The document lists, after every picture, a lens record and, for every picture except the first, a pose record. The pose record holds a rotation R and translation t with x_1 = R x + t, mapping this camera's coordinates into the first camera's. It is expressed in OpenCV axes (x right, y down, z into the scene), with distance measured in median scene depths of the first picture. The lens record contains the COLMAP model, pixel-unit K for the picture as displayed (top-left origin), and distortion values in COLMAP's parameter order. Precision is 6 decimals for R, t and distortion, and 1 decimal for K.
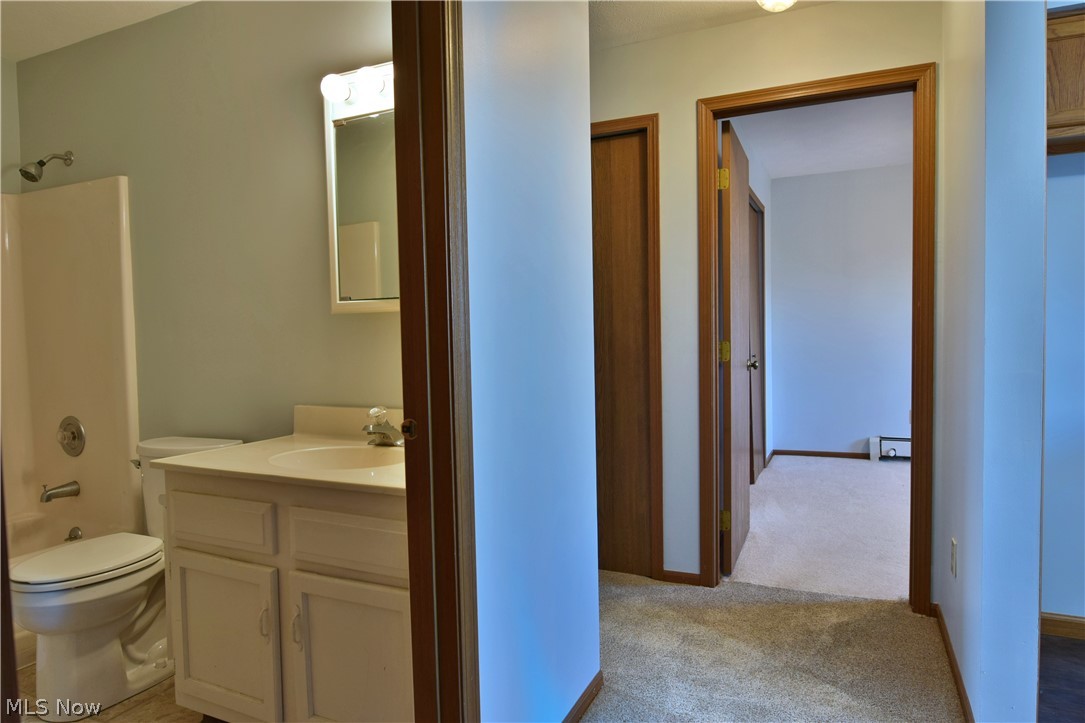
lens RADIAL K [[662.6, 0, 546.4], [0, 662.6, 364.9], [0, 0, 1]] dist [-0.008328, -0.009749]
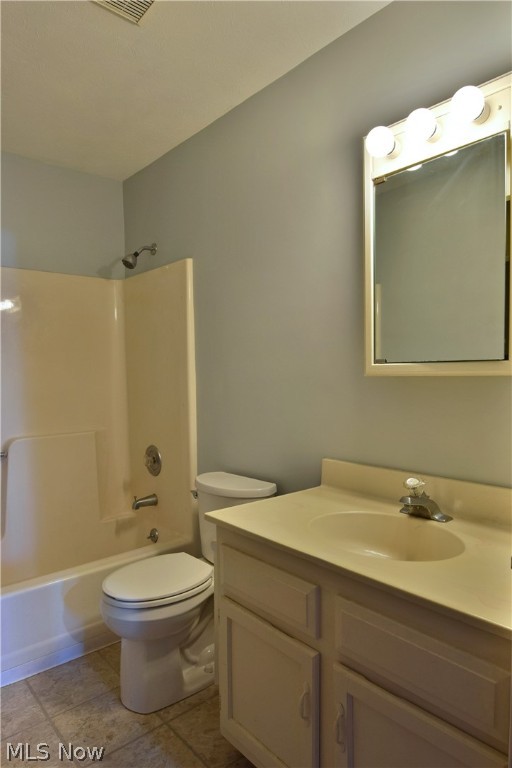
lens RADIAL K [[469.0, 0, 254.6], [0, 469.0, 397.7], [0, 0, 1]] dist [-0.008328, -0.009749]
pose [[0.906816, 0.031744, -0.420330, -0.178790], [-0.021356, 0.999340, 0.029400, -0.062173], [0.420986, -0.017684, 0.906895, 0.289887]]
